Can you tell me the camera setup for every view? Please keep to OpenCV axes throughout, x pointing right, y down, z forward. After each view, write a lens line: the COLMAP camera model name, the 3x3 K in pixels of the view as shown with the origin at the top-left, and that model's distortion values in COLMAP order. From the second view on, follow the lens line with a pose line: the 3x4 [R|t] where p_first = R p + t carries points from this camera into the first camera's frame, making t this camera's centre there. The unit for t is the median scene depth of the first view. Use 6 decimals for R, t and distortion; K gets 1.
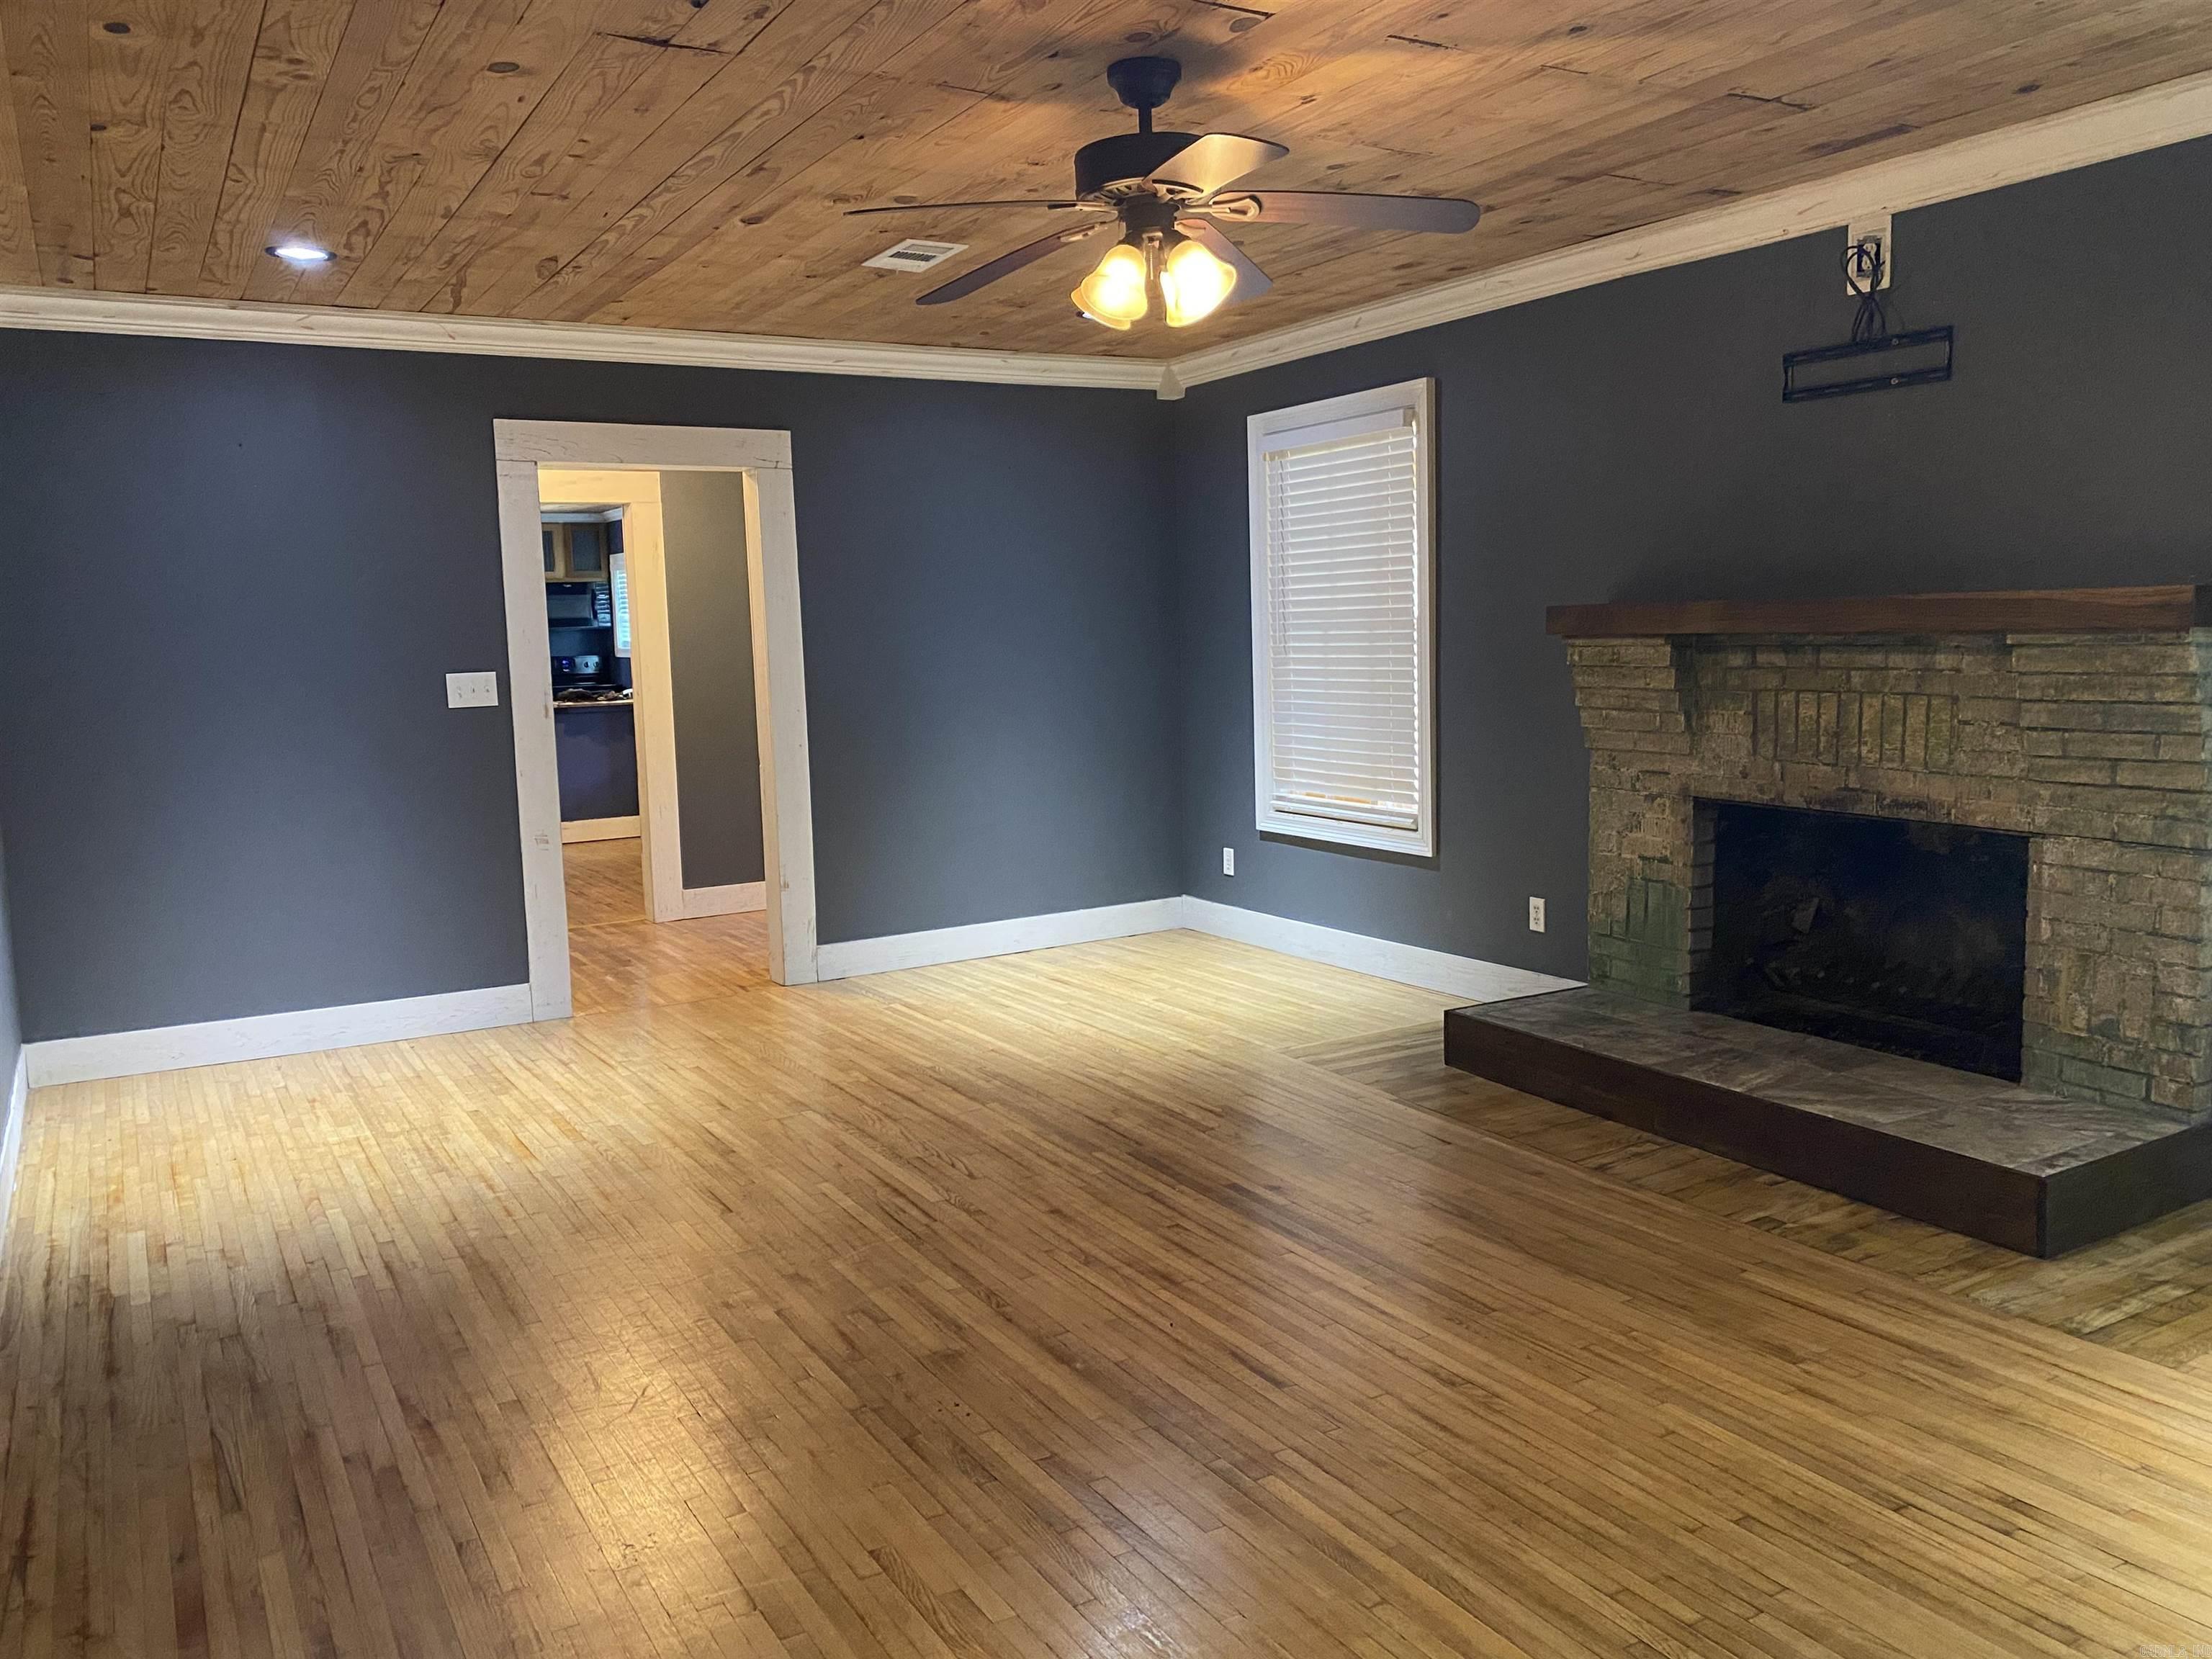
lens RADIAL K [[1669.3, 0, 1106.0], [0, 1669.3, 829.5], [0, 0, 1]] dist [0.004482, -0.066660]
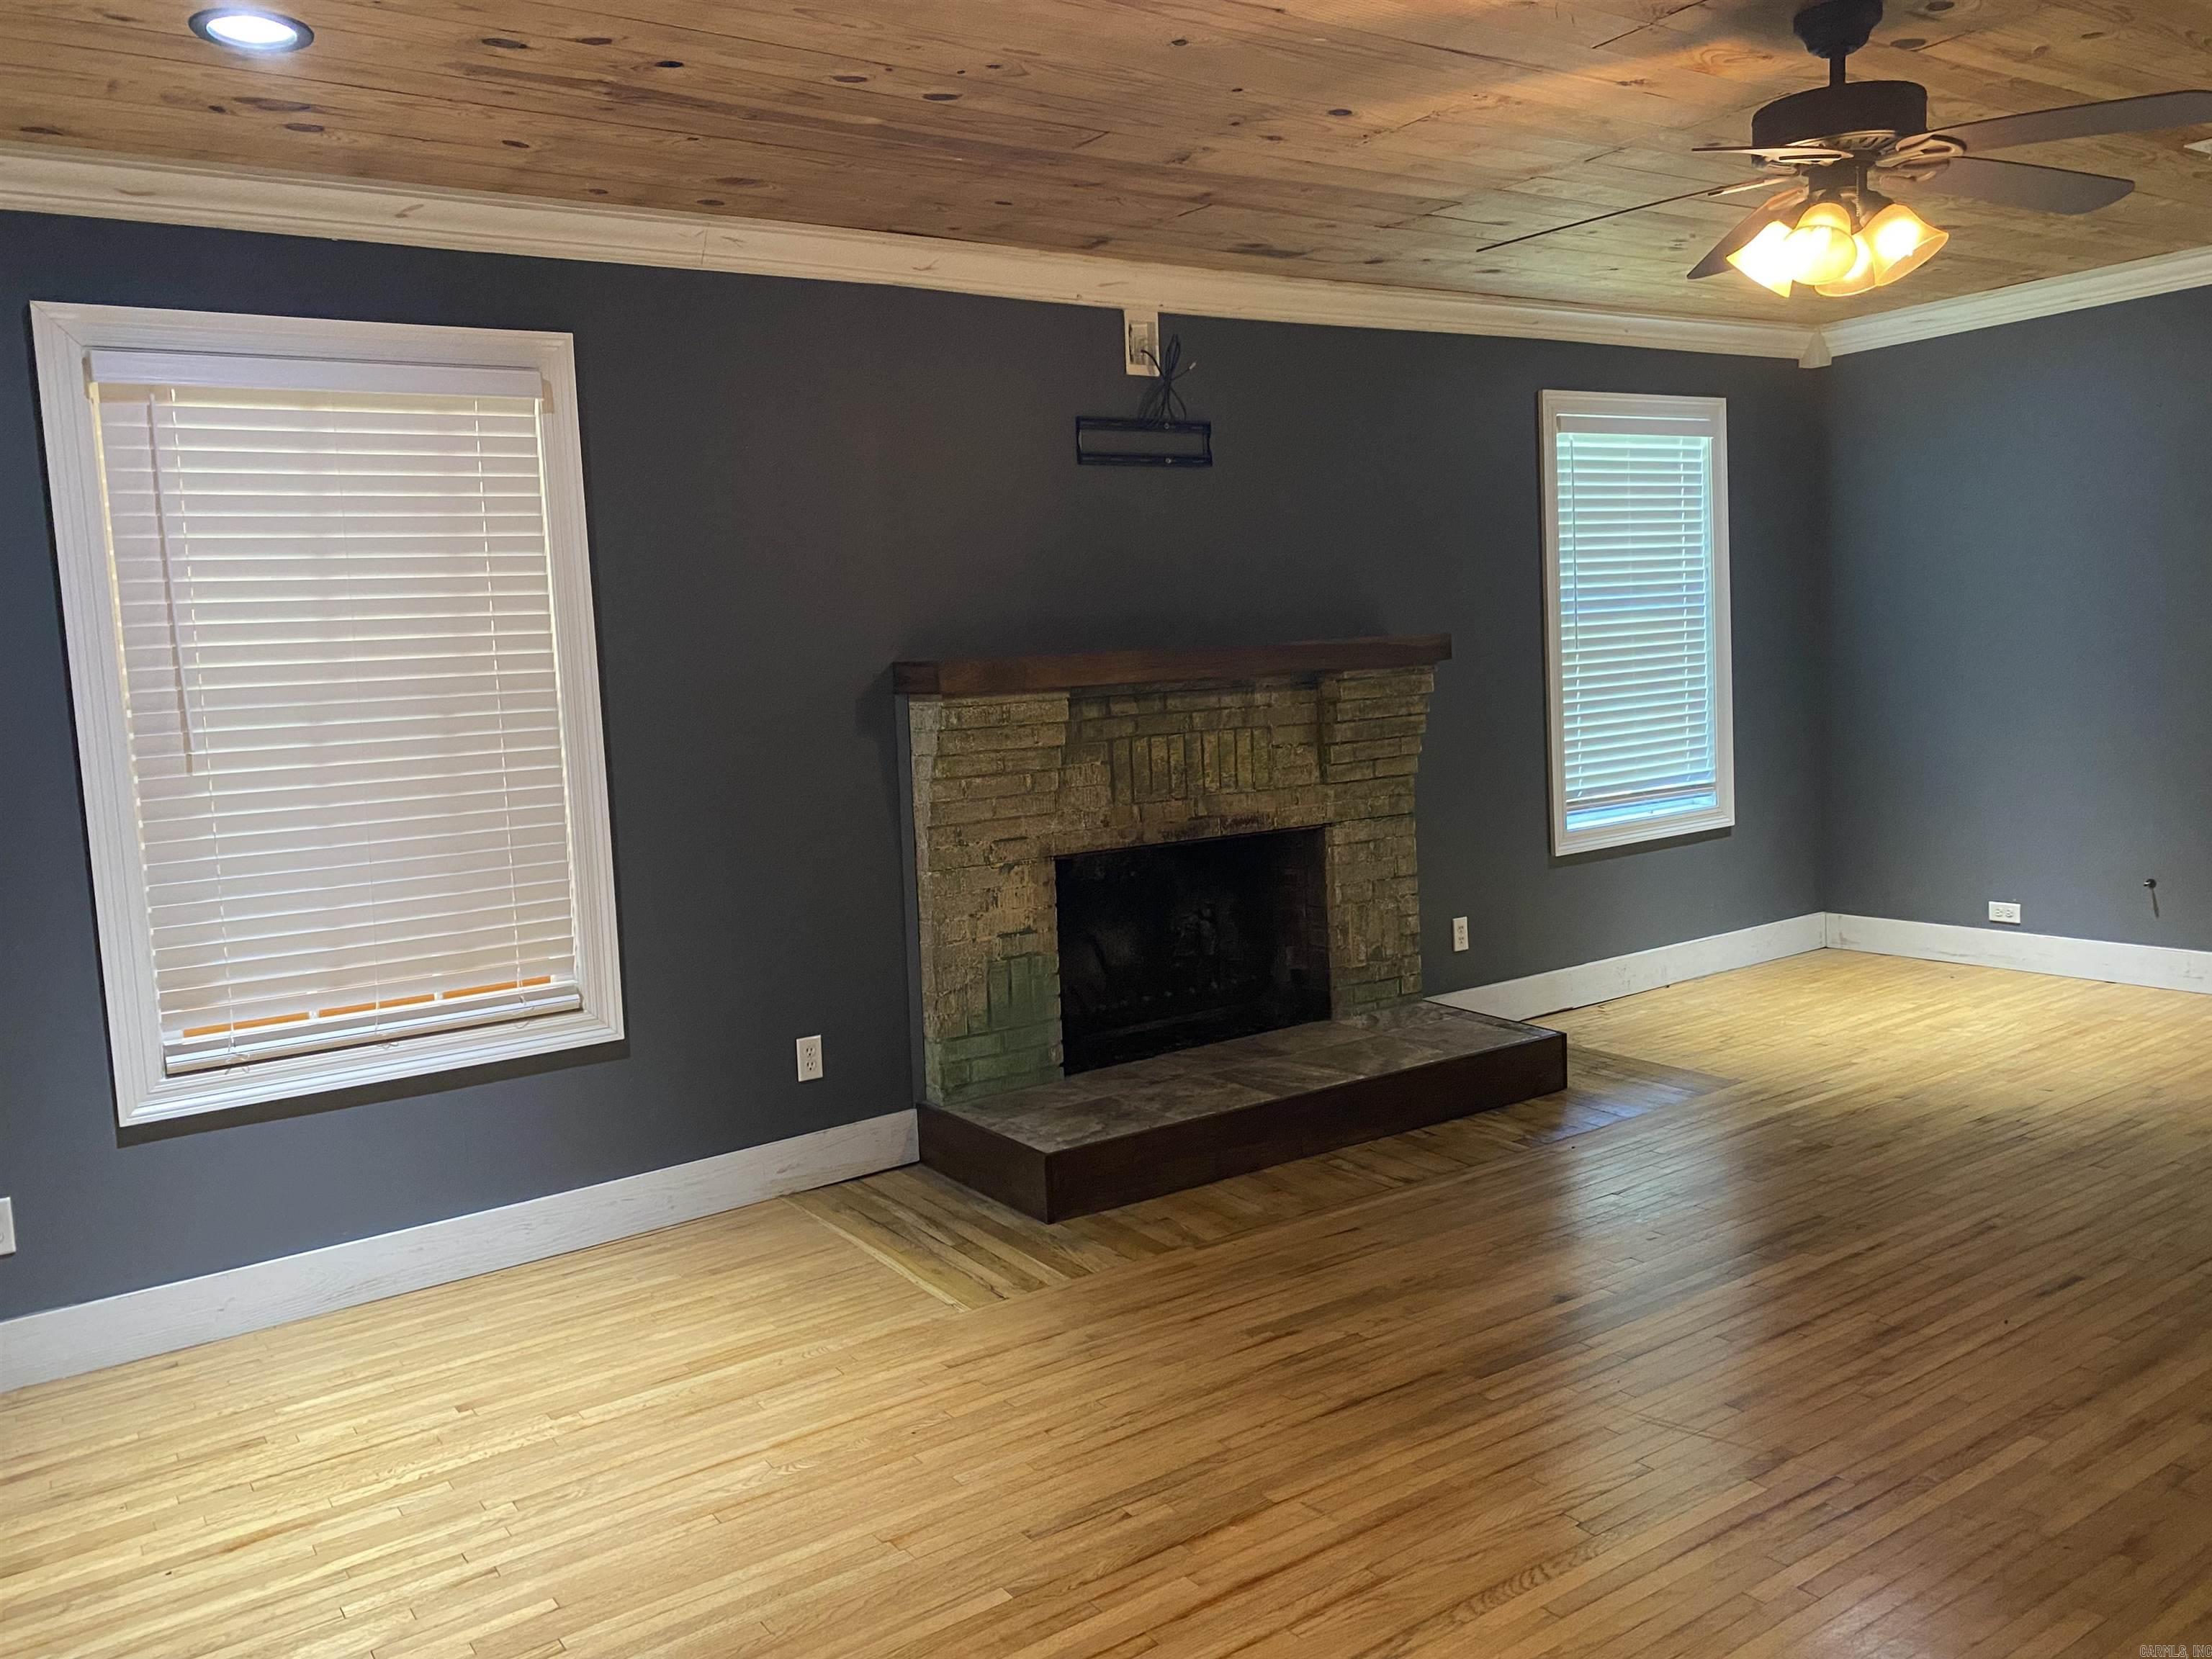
lens RADIAL K [[1660.4, 0, 1106.2], [0, 1660.4, 789.8], [0, 0, 1]] dist [0.006660, -0.002751]
pose [[-0.063279, -0.062588, 0.996031, -0.657347], [0.167560, 0.983198, 0.072427, -0.133130], [-0.983829, 0.171478, -0.051729, 1.107753]]
